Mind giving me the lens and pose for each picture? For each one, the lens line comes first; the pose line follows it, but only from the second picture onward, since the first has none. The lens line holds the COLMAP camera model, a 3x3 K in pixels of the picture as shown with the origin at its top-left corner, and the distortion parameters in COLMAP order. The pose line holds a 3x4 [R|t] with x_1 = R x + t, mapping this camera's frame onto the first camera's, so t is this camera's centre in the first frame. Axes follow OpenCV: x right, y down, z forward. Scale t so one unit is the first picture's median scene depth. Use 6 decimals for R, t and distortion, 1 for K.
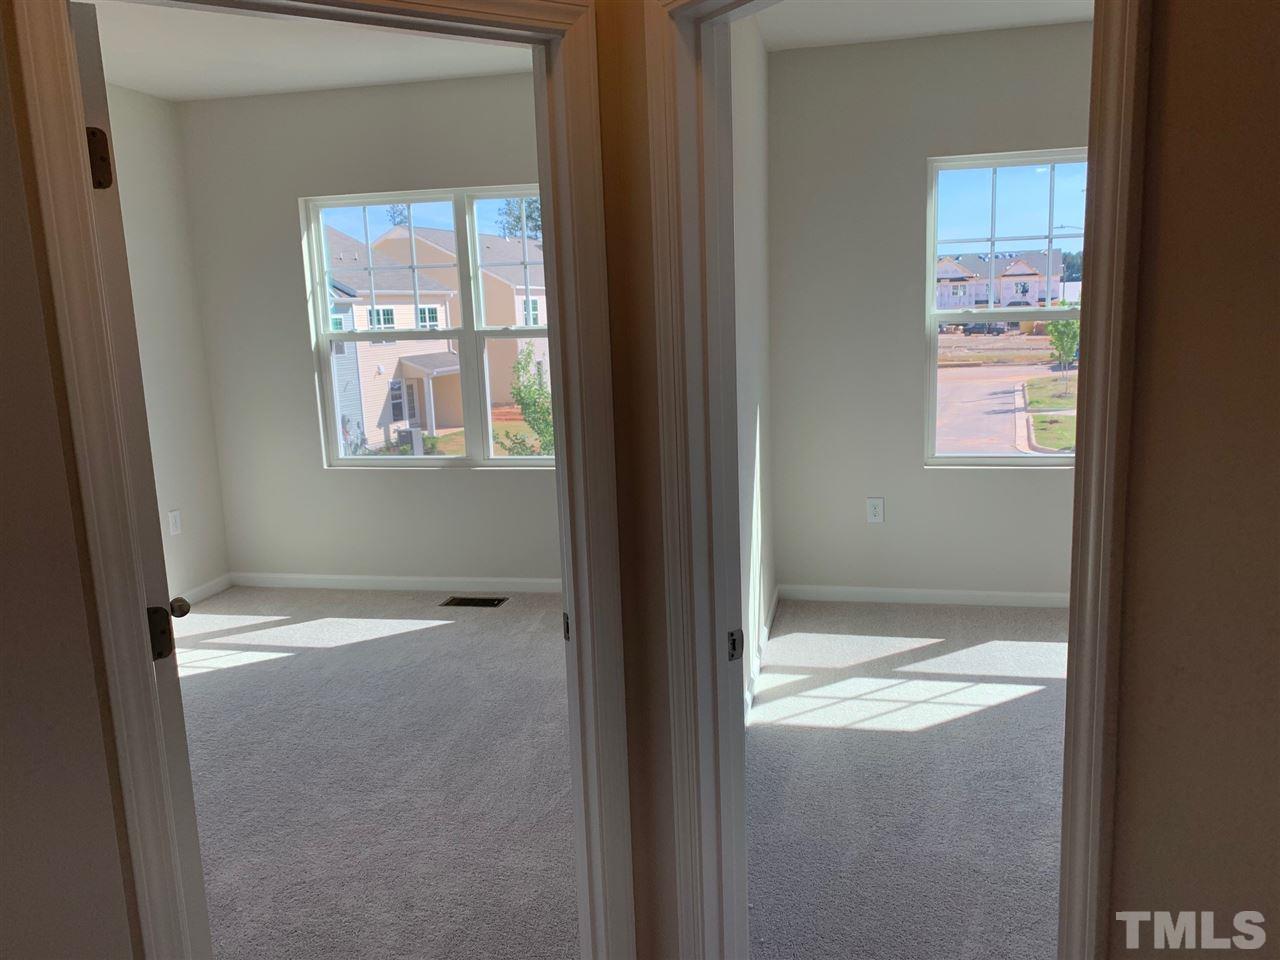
lens RADIAL K [[999.3, 0, 640.0], [0, 999.3, 480.0], [0, 0, 1]] dist [0.013517, 0.003934]
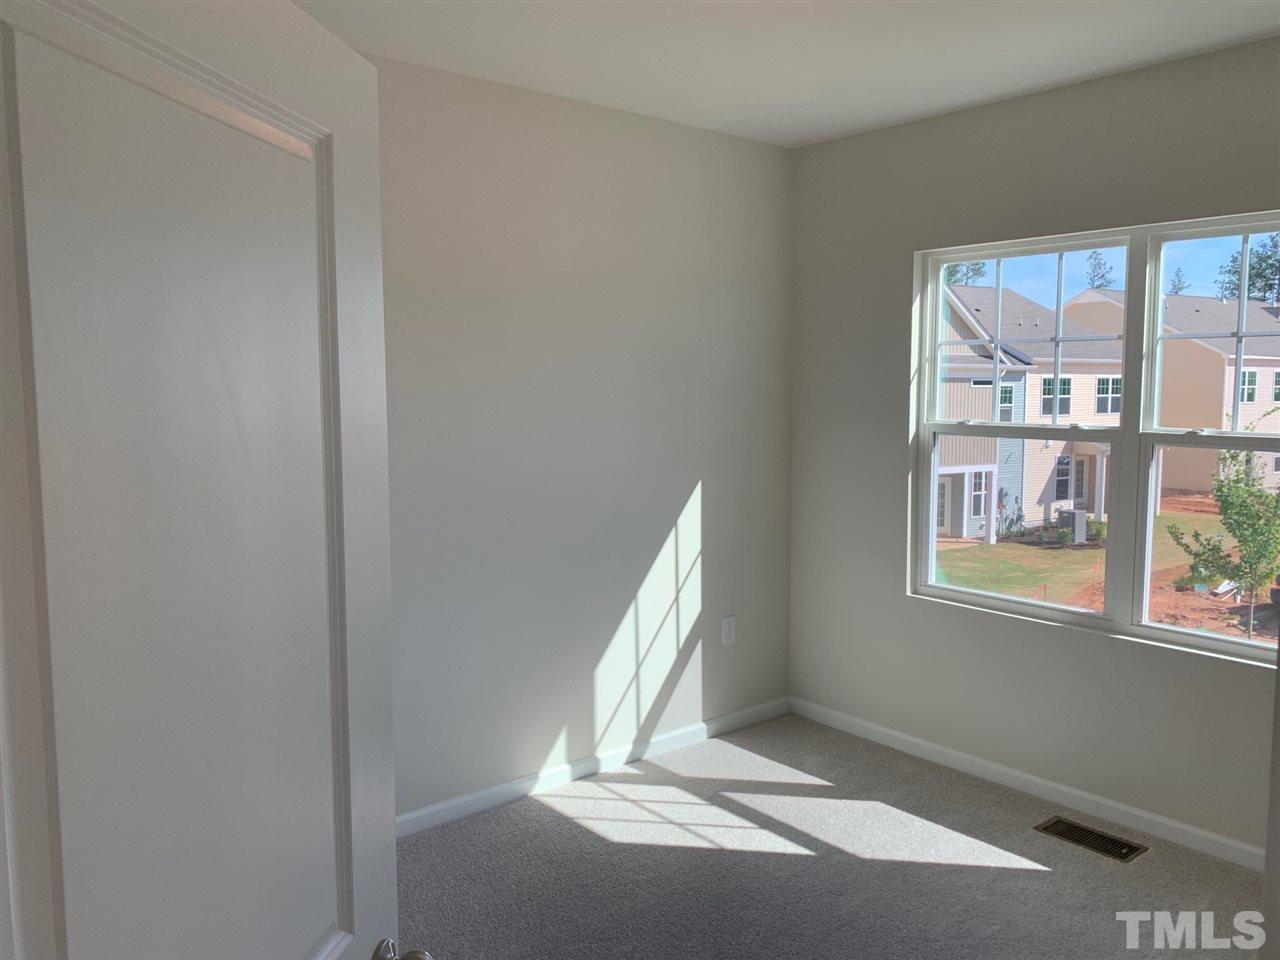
lens RADIAL K [[999.3, 0, 640.0], [0, 999.3, 480.0], [0, 0, 1]] dist [0.013517, 0.003934]
pose [[0.797088, 0.092193, -0.596785, -0.025441], [-0.129819, 0.991331, -0.020247, -0.056887], [0.589744, 0.093612, 0.802146, 0.245447]]
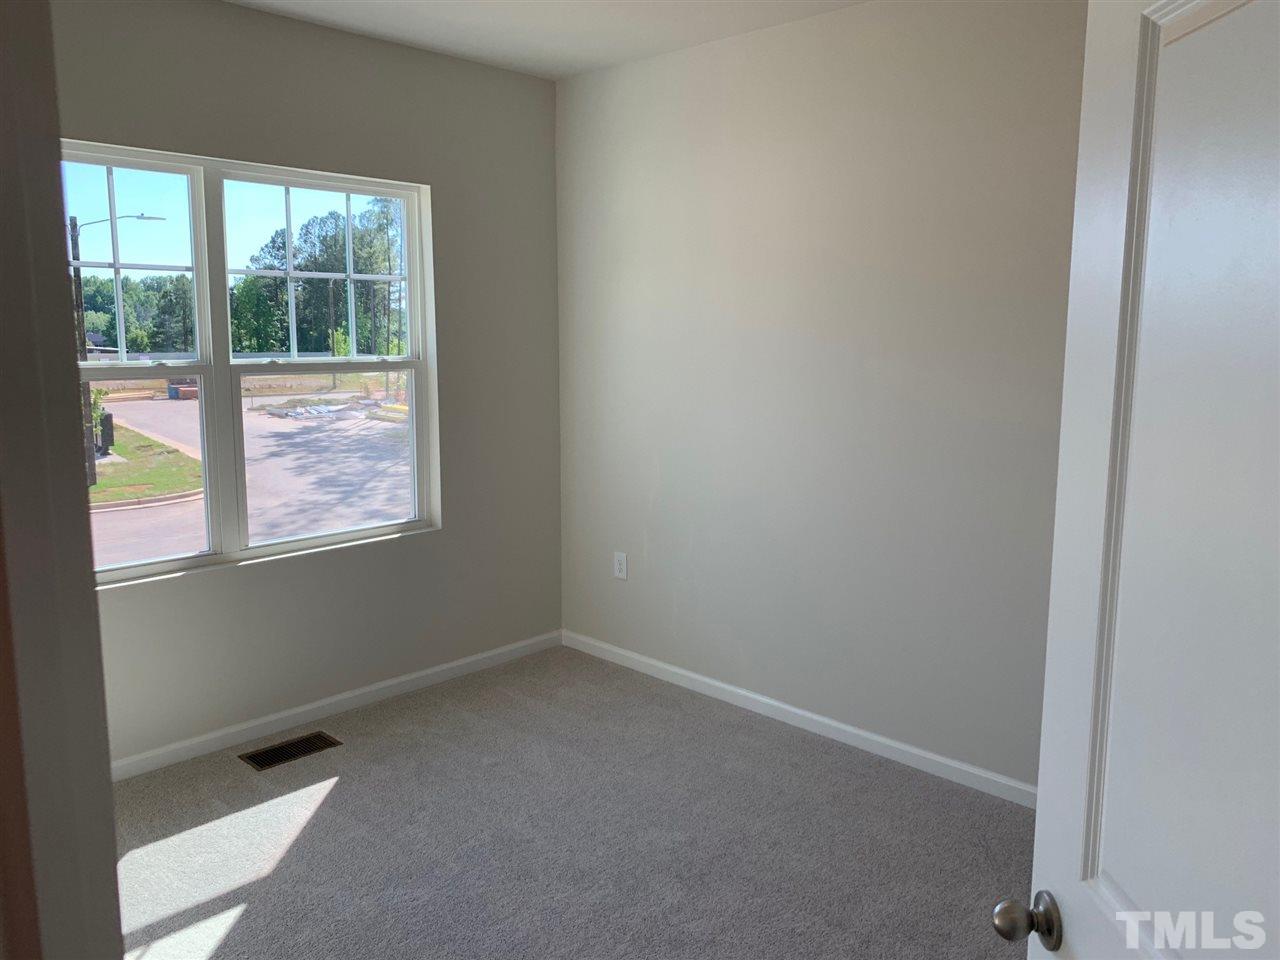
lens RADIAL K [[1064.0, 0, 640.0], [0, 1064.0, 480.0], [0, 0, 1]] dist [0.001820, 0.001686]
pose [[0.475207, -0.100791, 0.874082, -0.628895], [0.125344, 0.991040, 0.046132, -0.064642], [-0.870900, 0.087638, 0.483582, 0.376505]]
